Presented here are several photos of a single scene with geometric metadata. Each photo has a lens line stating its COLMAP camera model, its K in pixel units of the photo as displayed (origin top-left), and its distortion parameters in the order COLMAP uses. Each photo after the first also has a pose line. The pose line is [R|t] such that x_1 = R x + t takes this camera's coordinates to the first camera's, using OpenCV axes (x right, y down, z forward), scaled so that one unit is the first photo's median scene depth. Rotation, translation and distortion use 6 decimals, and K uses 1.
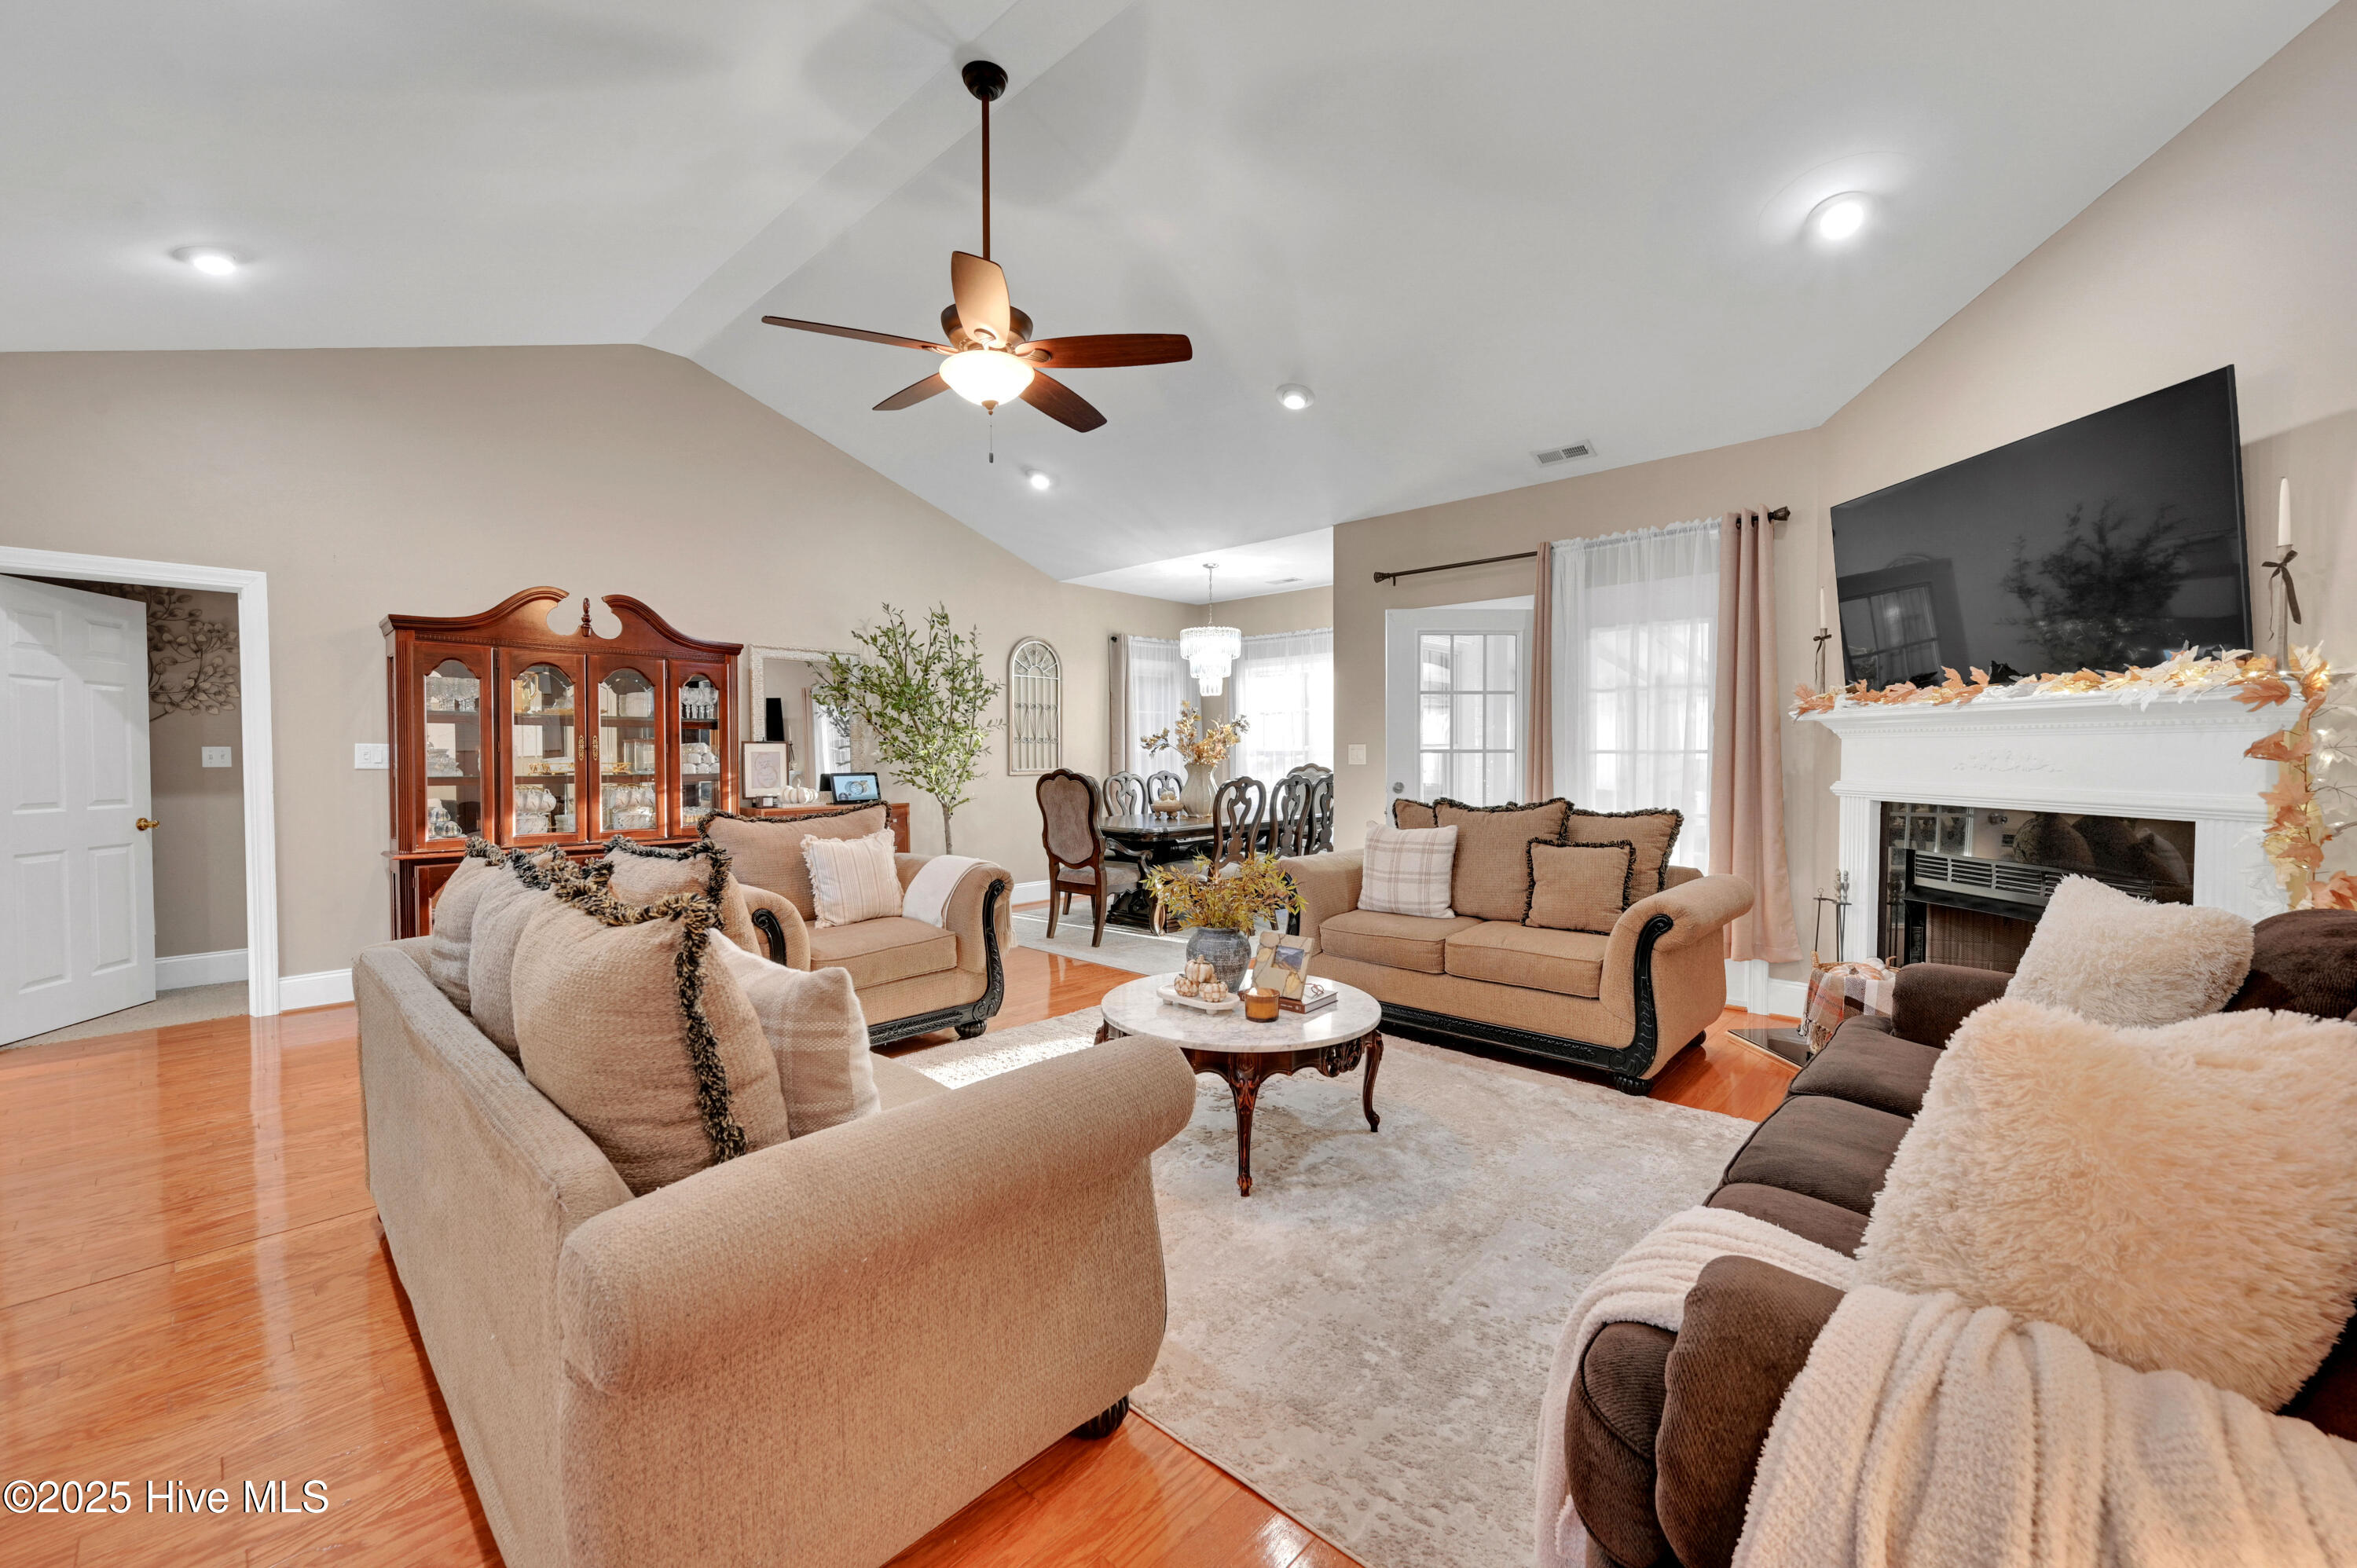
lens RADIAL K [[949.5, 0, 1186.8], [0, 949.5, 779.3], [0, 0, 1]] dist [0.000786, -0.000147]
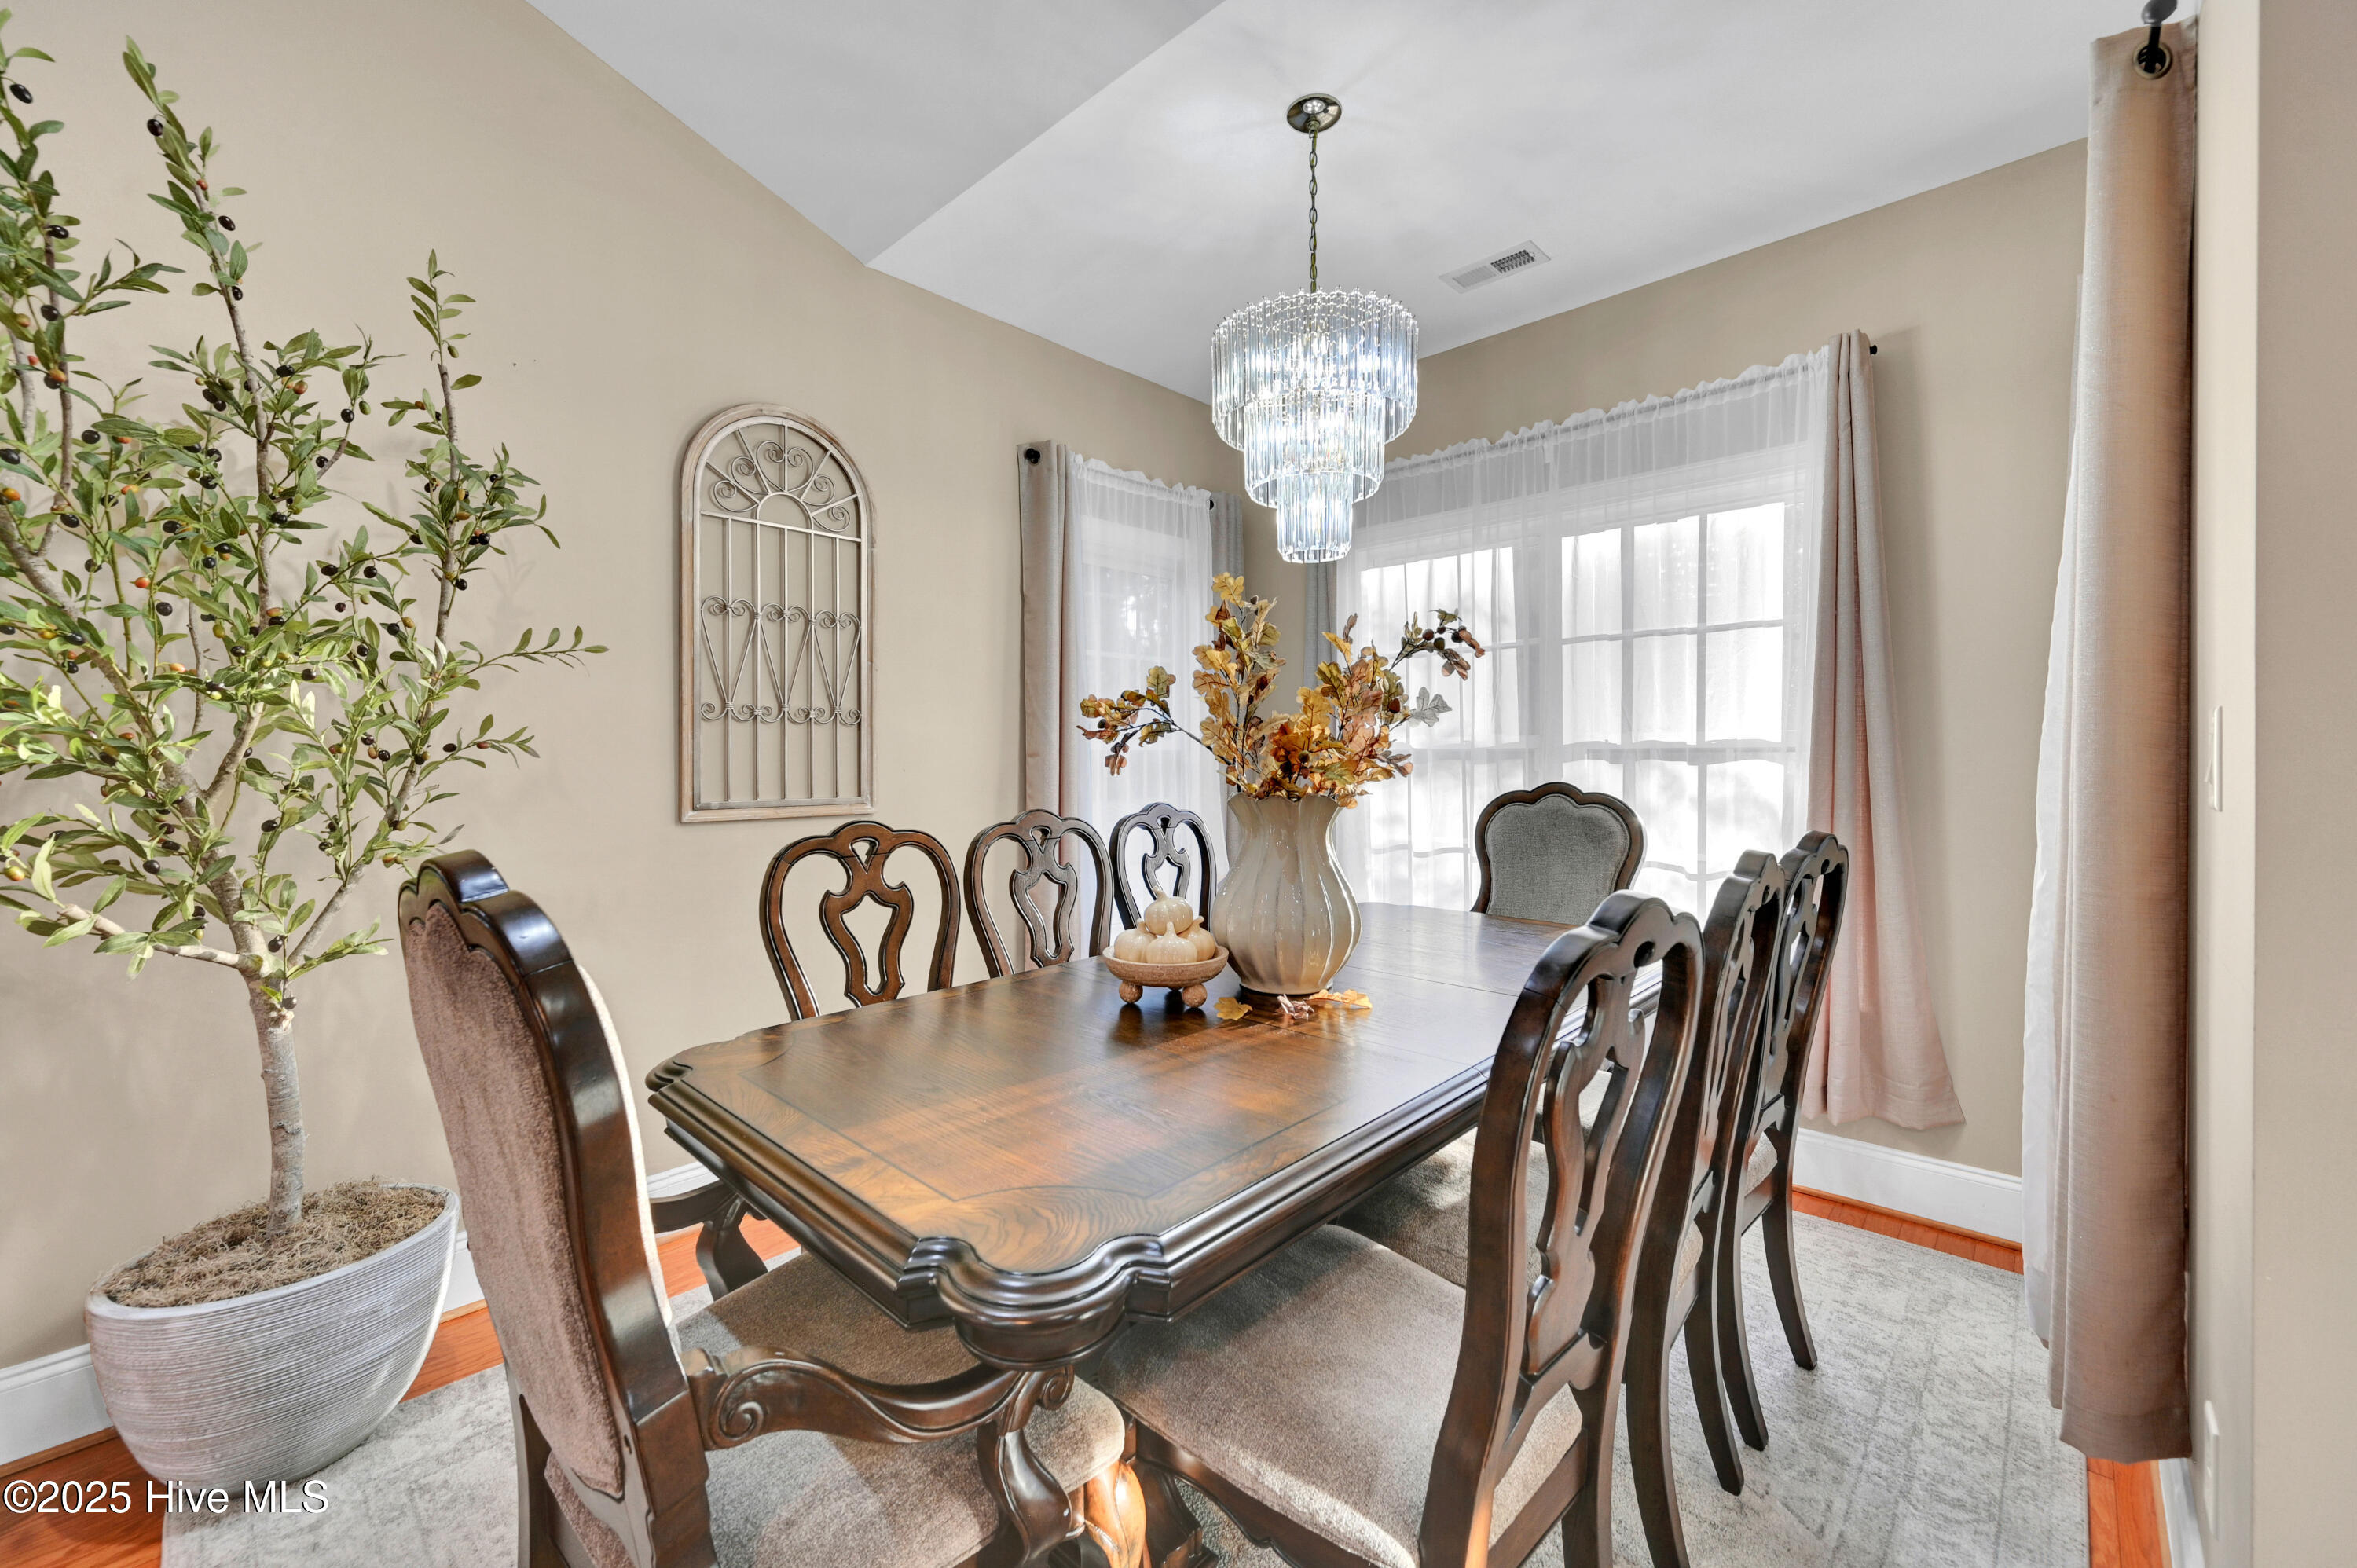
lens RADIAL K [[931.6, 0, 1181.0], [0, 931.6, 761.7], [0, 0, 1]] dist [-0.001281, -0.000060]
pose [[0.999944, 0.001549, -0.010460, -0.021038], [-0.001748, 0.999817, -0.019028, -0.031145], [0.010428, 0.019045, 0.999764, 1.138310]]
